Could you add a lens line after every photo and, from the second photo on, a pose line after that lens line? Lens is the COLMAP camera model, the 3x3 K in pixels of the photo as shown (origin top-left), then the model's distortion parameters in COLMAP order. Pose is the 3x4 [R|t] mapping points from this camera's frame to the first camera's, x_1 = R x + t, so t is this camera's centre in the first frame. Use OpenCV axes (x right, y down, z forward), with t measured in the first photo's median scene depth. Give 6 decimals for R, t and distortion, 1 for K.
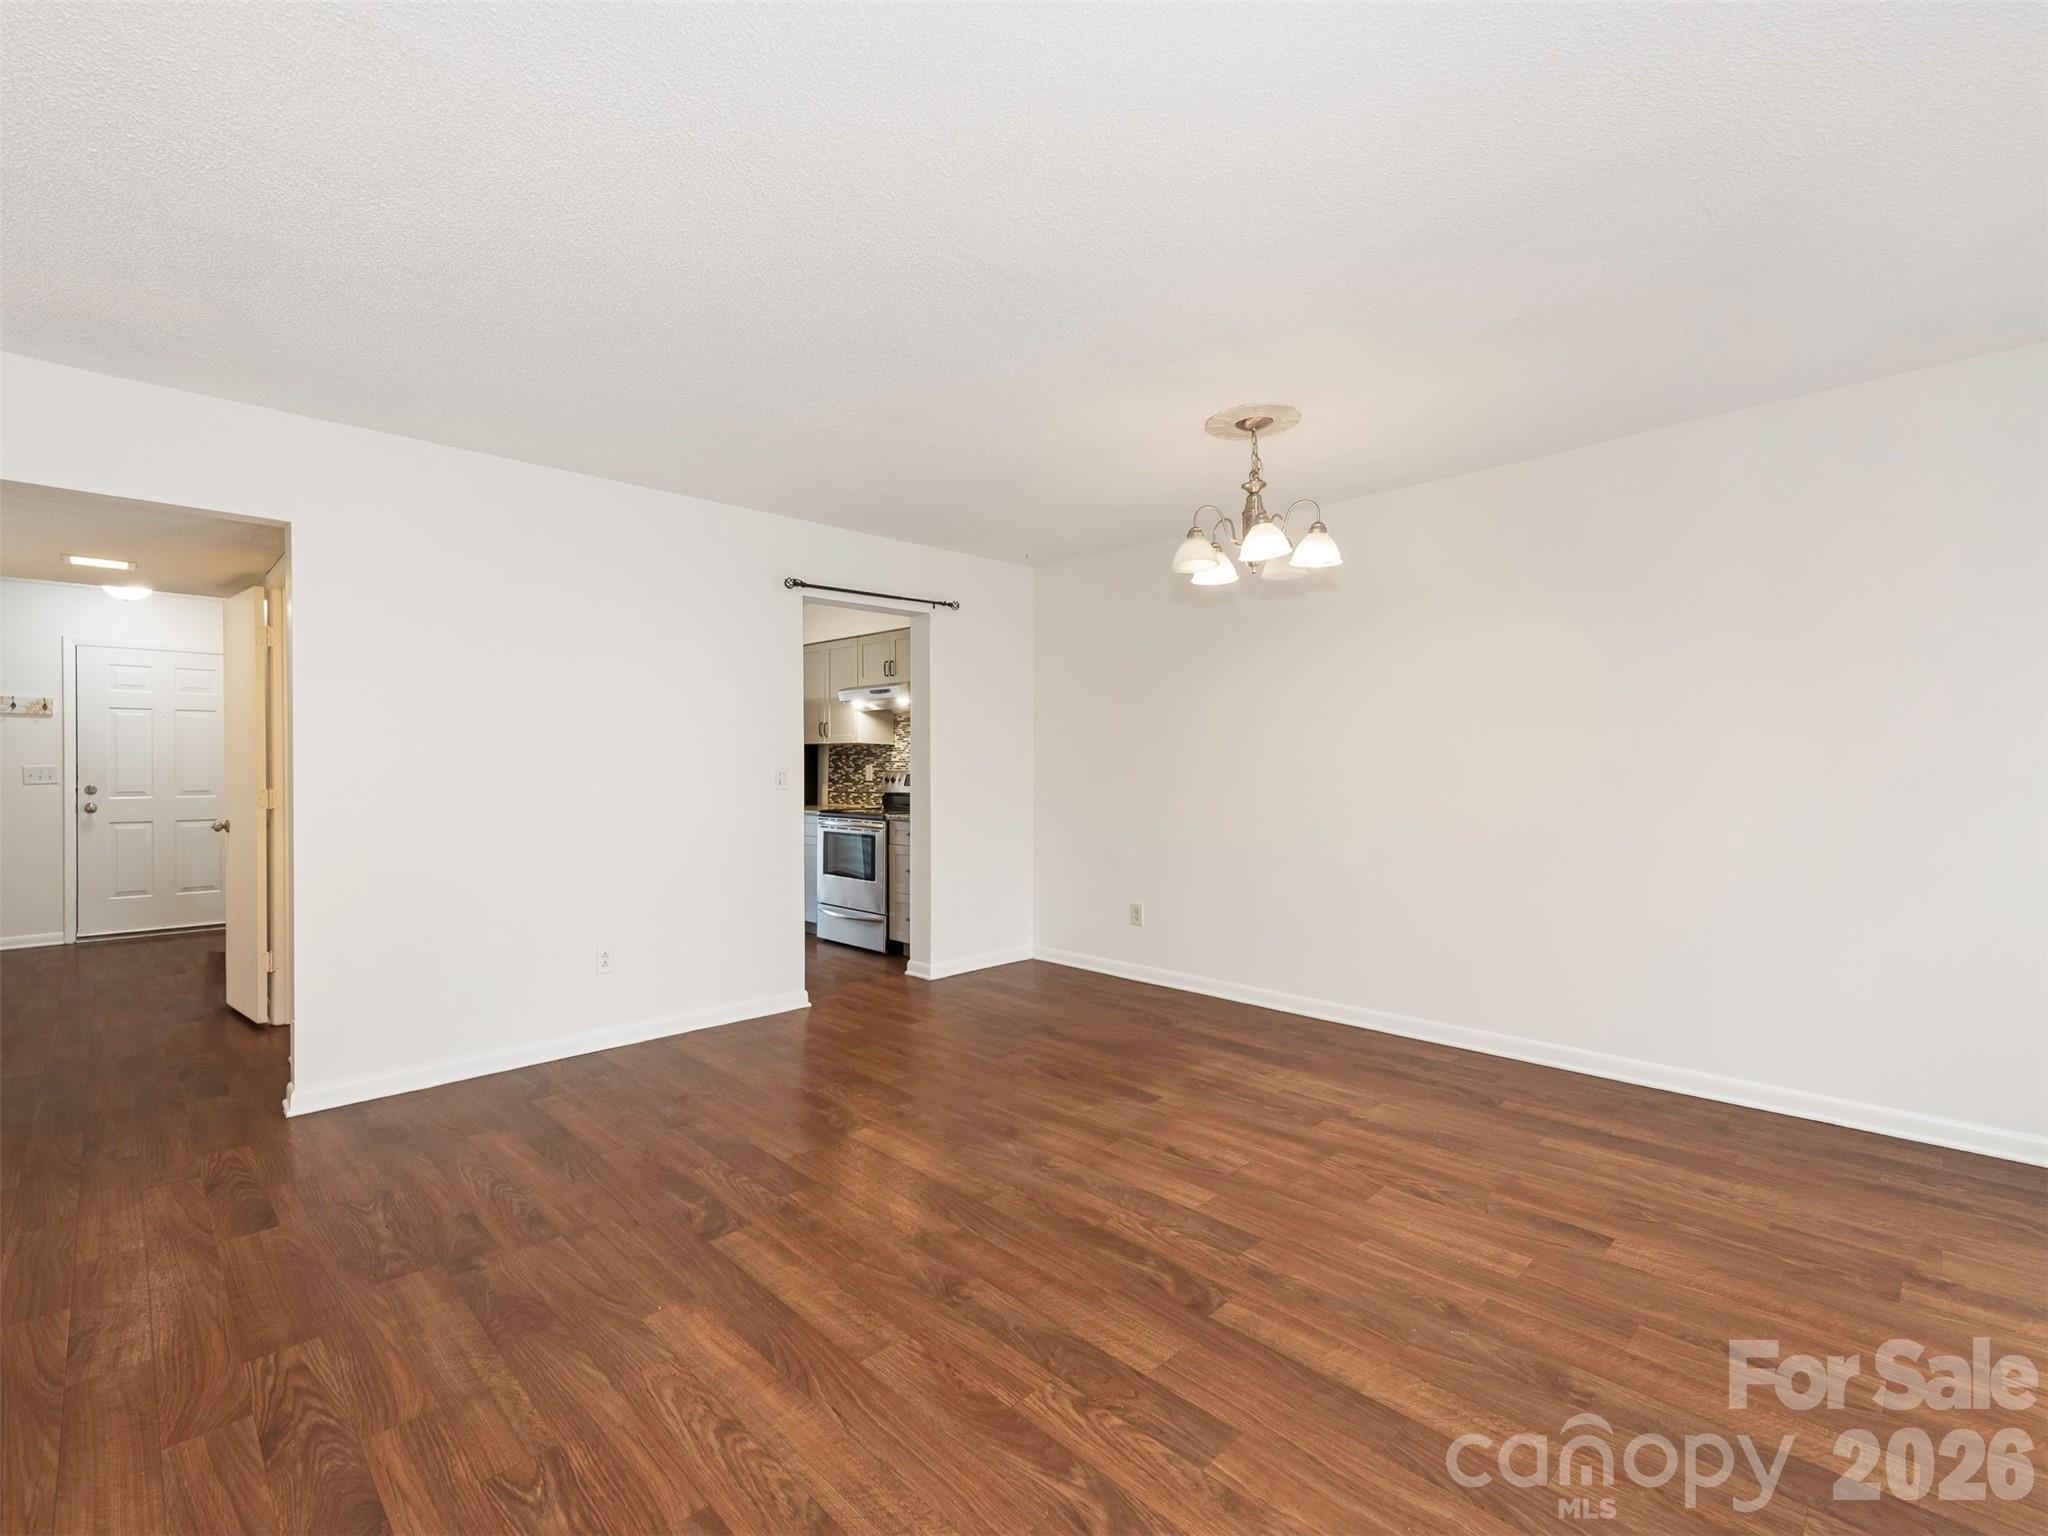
lens RADIAL K [[914.5, 0, 940.9], [0, 914.5, 774.2], [0, 0, 1]] dist [0.002825, 0.000053]
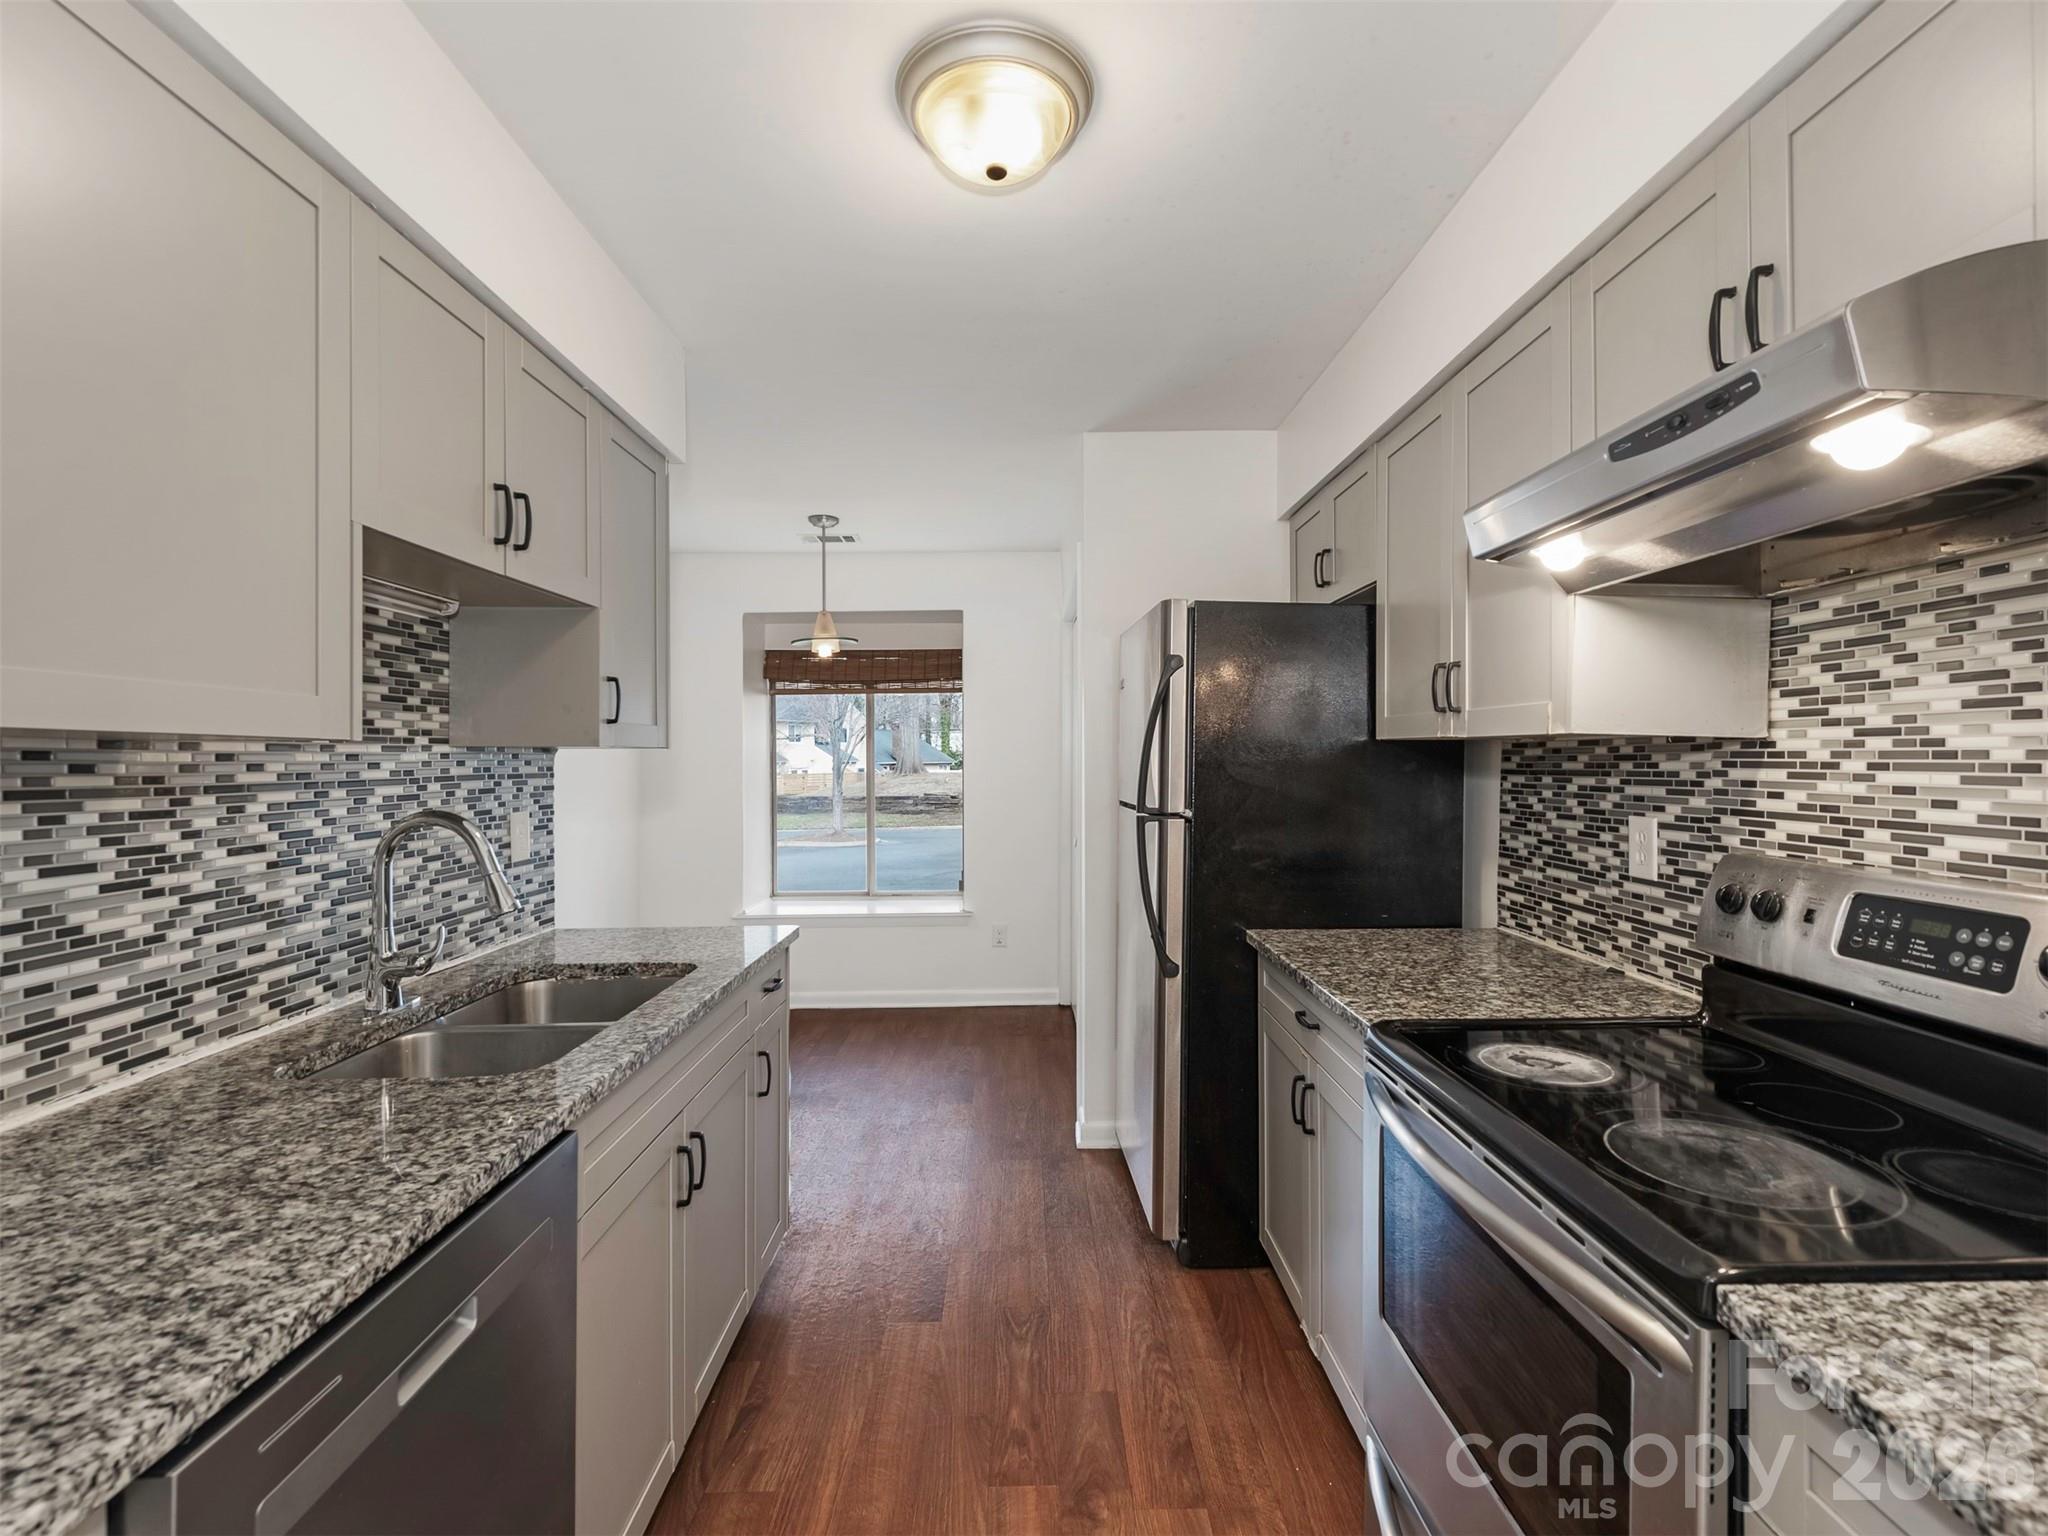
lens RADIAL K [[927.5, 0, 1024.0], [0, 927.5, 768.0], [0, 0, 1]] dist [0.004226, -0.000221]
pose [[0.754545, -0.001721, -0.656246, -0.077212], [0.005101, 0.999982, 0.003243, -0.051547], [0.656228, -0.005794, 0.754540, 1.382847]]
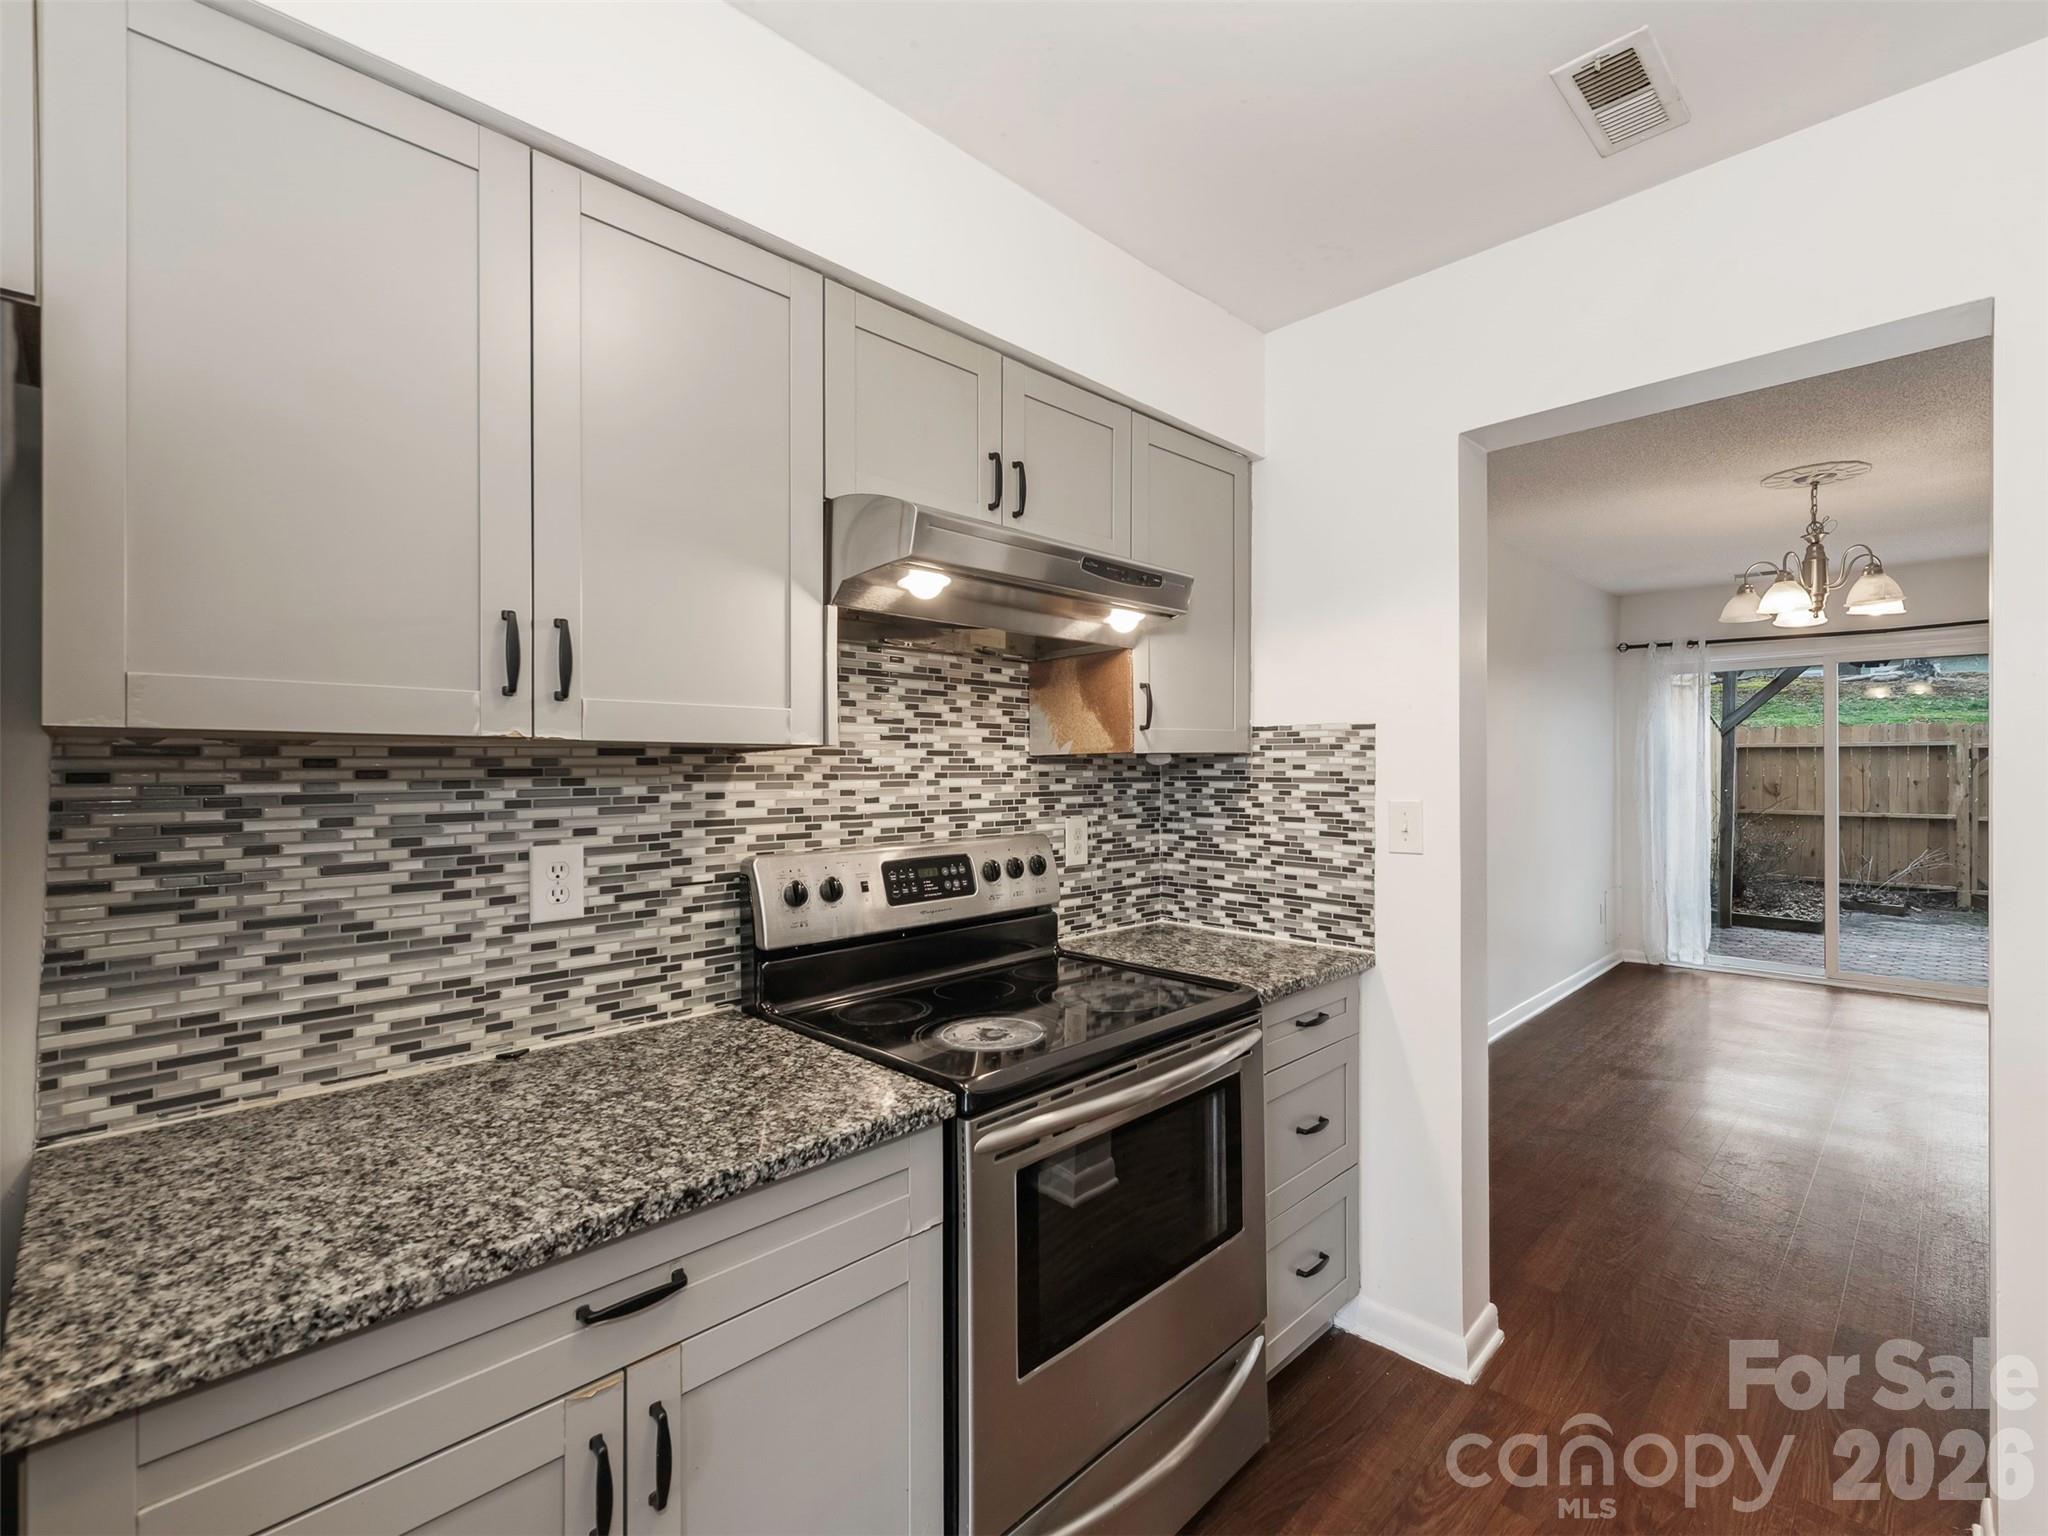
lens RADIAL K [[900.8, 0, 1063.7], [0, 900.8, 770.4], [0, 0, 1]] dist [0.009841, -0.000137]
pose [[-0.066065, 0.000190, 0.997815, -0.591052], [0.018314, 0.999832, 0.001022, -0.051017], [-0.997647, 0.018341, -0.066057, 1.802201]]
